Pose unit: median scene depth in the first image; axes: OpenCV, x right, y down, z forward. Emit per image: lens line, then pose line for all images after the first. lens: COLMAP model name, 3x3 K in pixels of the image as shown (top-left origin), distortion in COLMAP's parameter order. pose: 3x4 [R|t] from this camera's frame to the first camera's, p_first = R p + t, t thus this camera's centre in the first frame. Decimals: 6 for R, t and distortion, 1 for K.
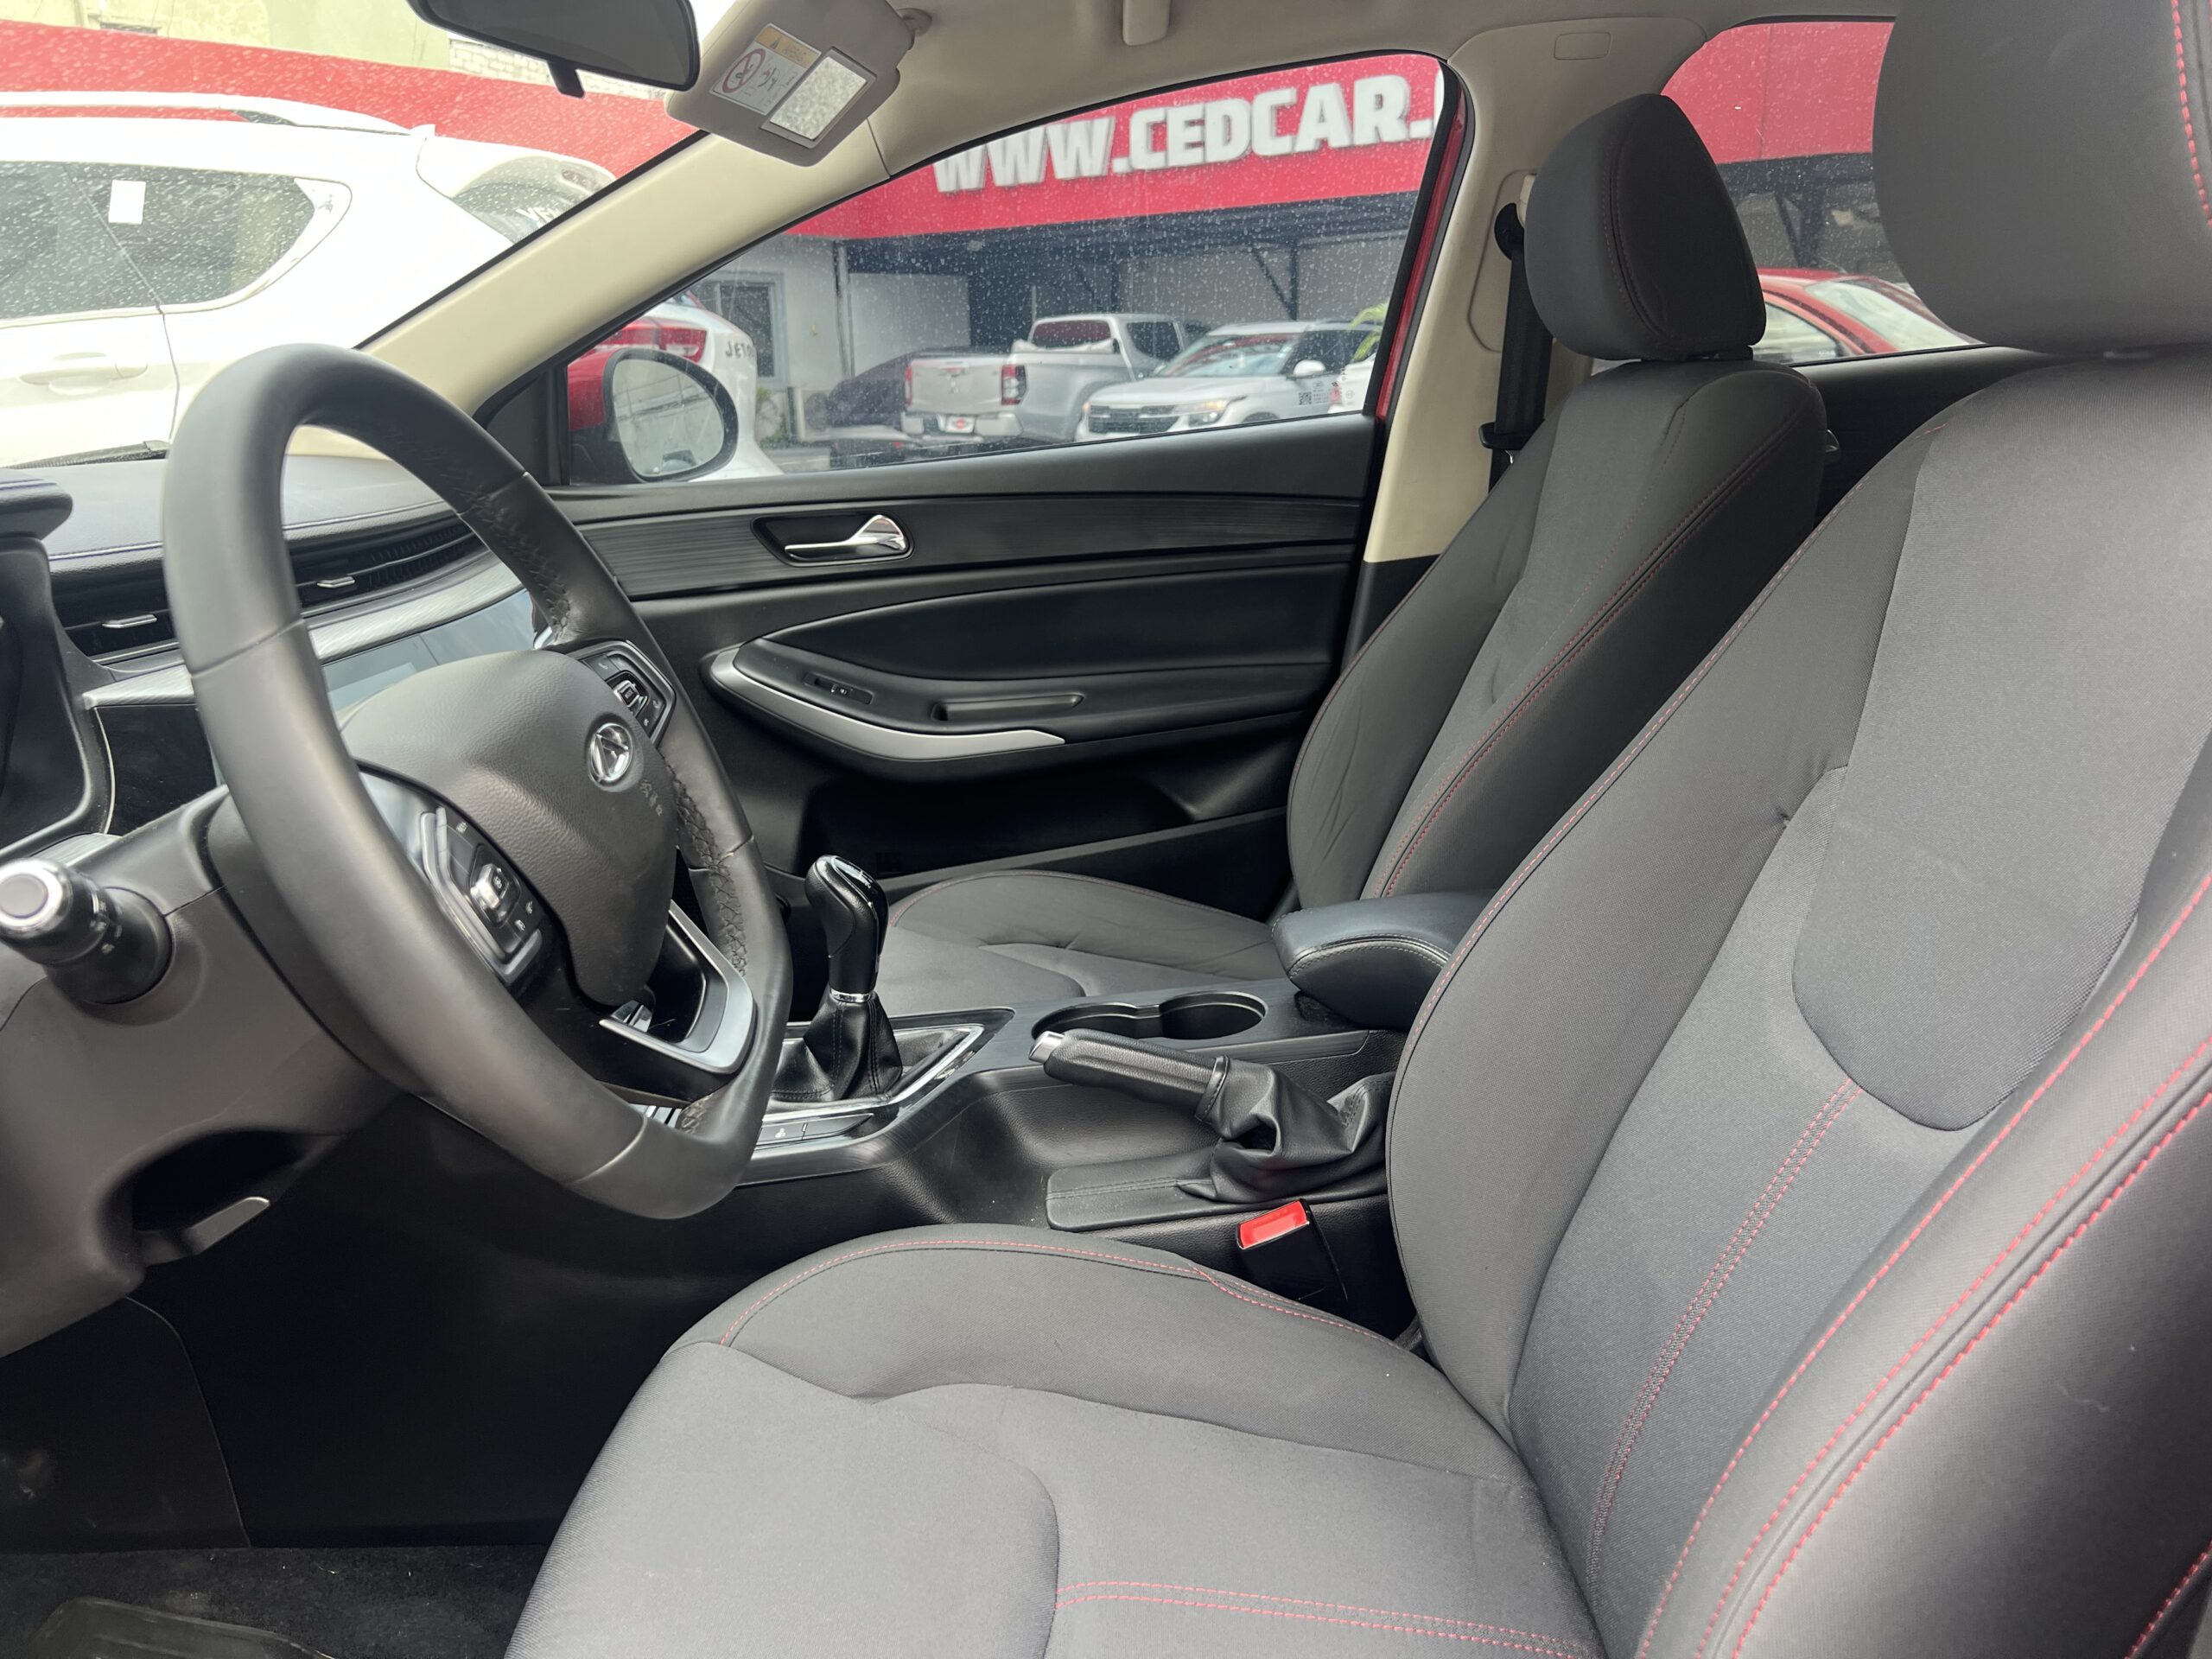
lens RADIAL K [[1658.1, 0, 1110.8], [0, 1658.1, 833.1], [0, 0, 1]] dist [0.054924, -0.065654]
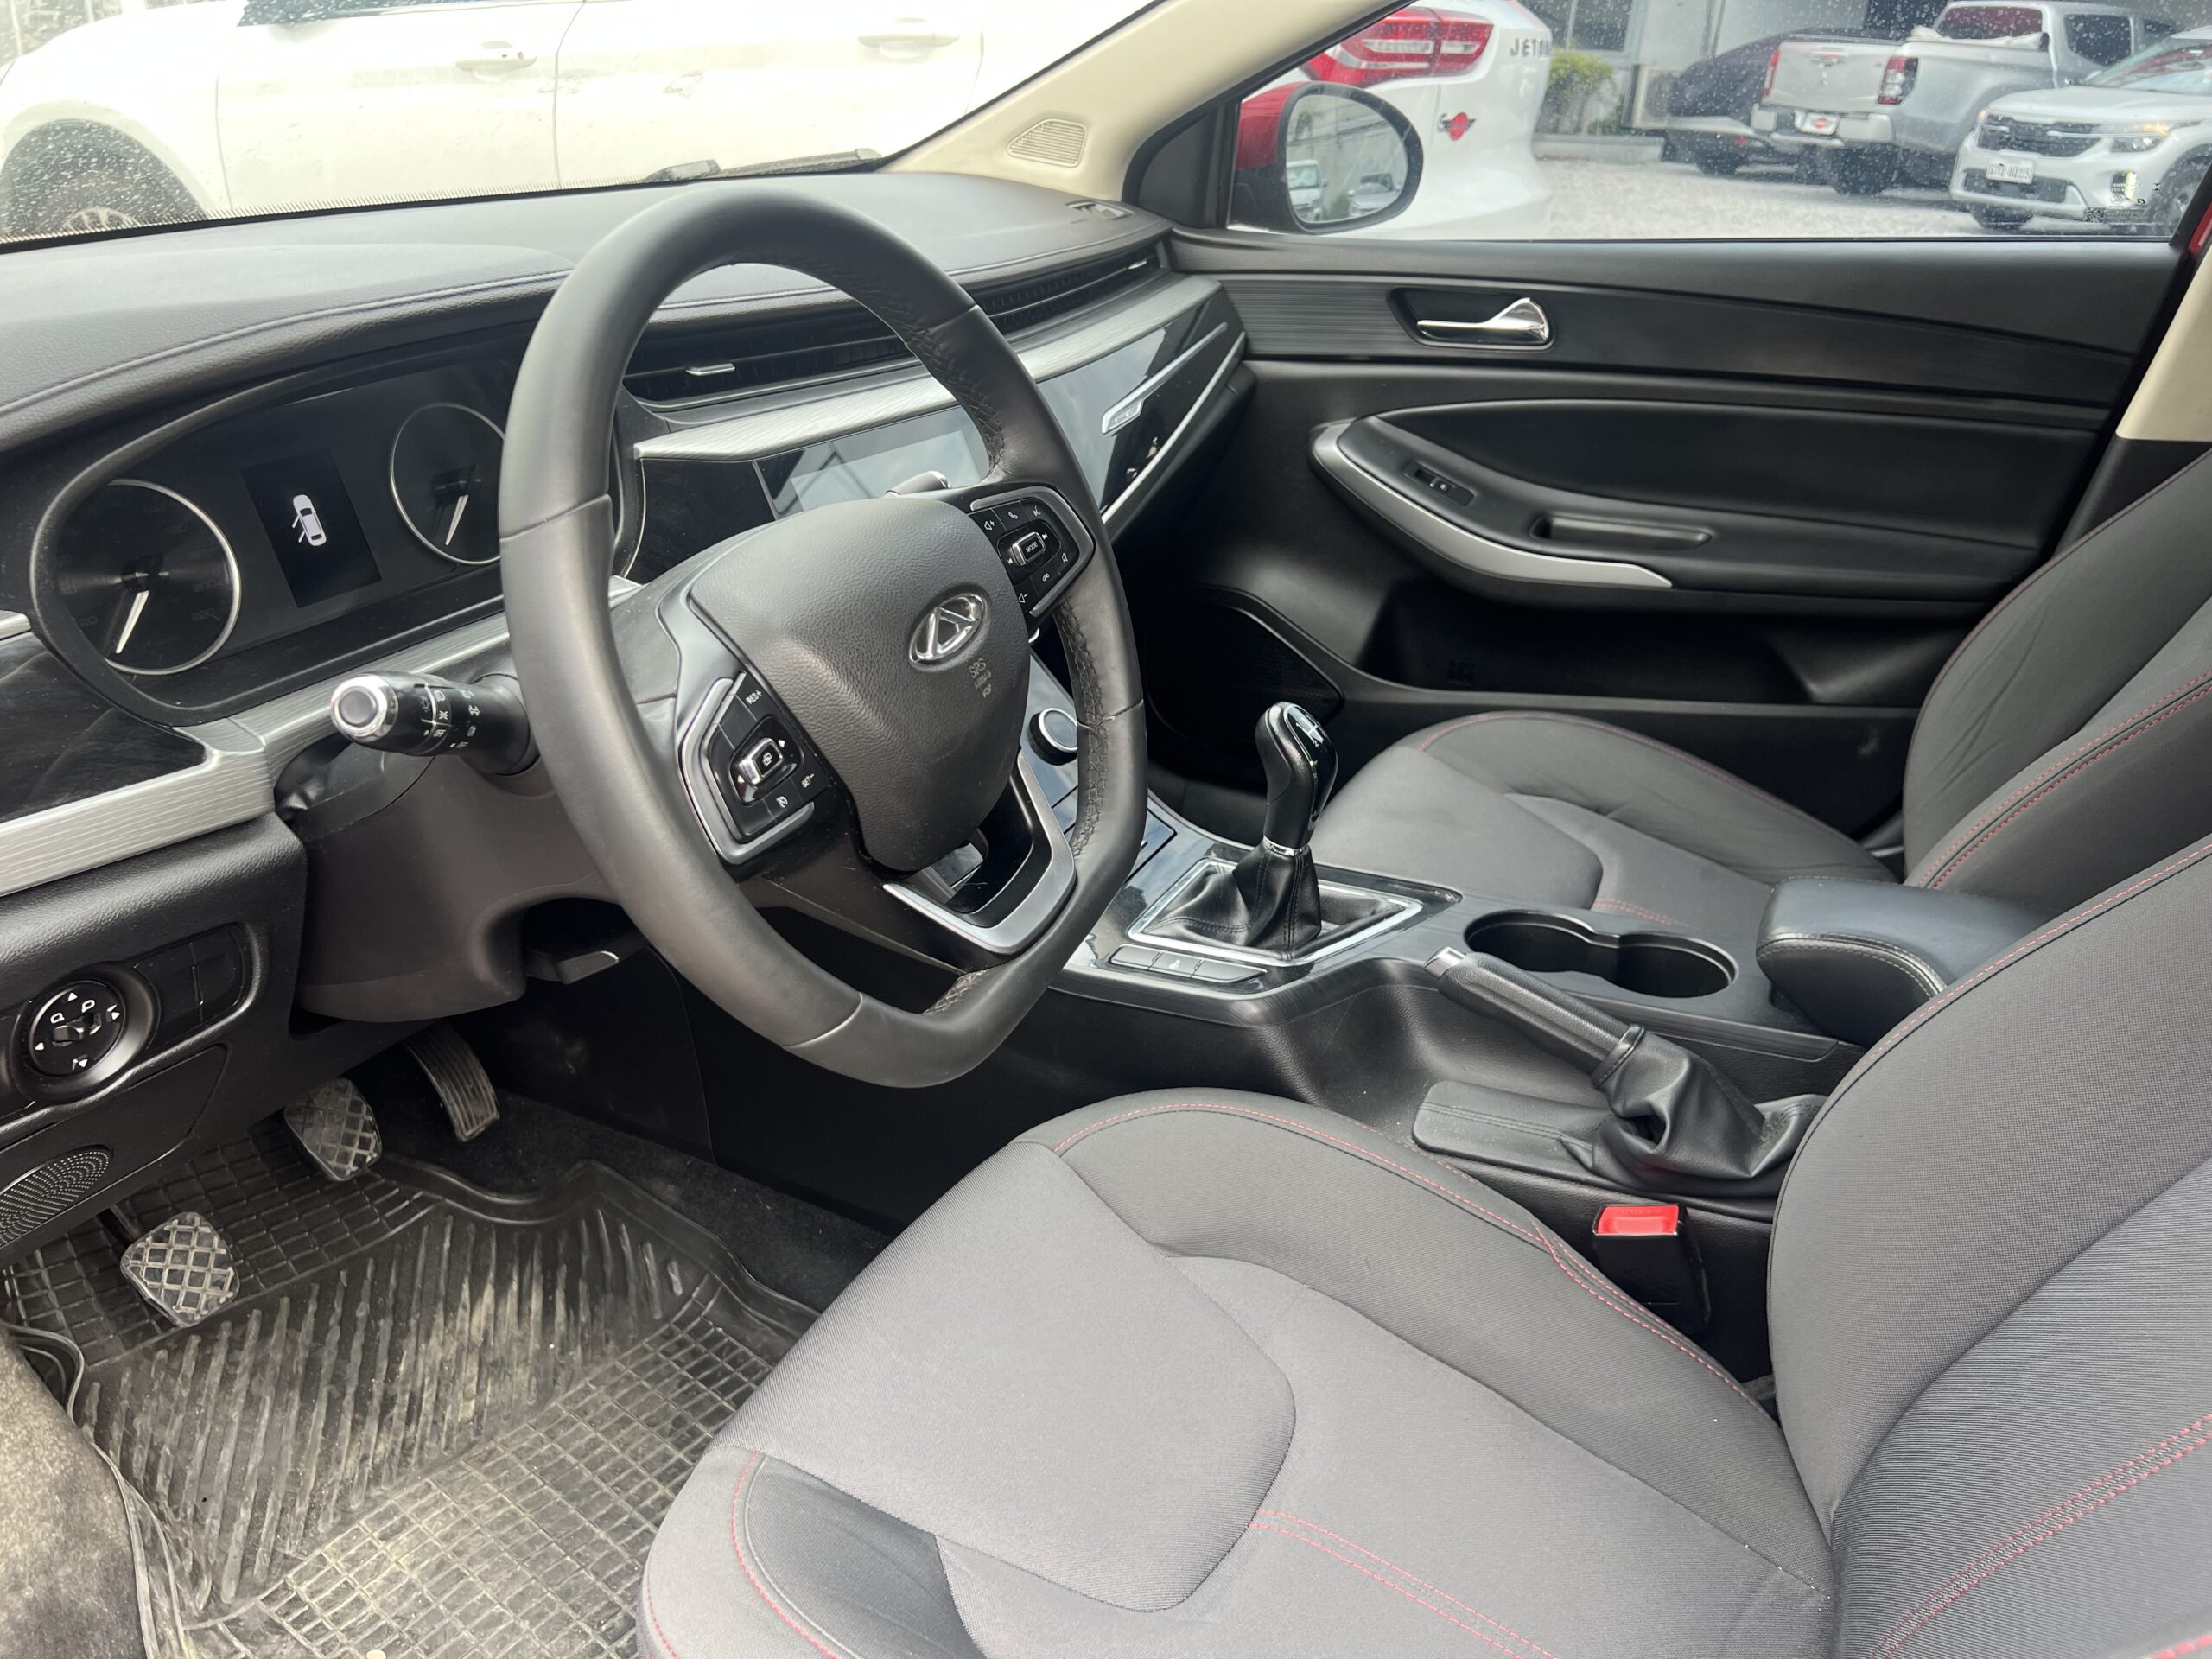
lens RADIAL K [[1658.1, 0, 1097.6], [0, 1658.1, 831.0], [0, 0, 1]] dist [0.054924, -0.065654]
pose [[0.888897, 0.250551, -0.383519, 0.084037], [-0.181119, 0.961182, 0.208147, -0.066816], [0.420783, -0.115559, 0.899771, 0.053118]]
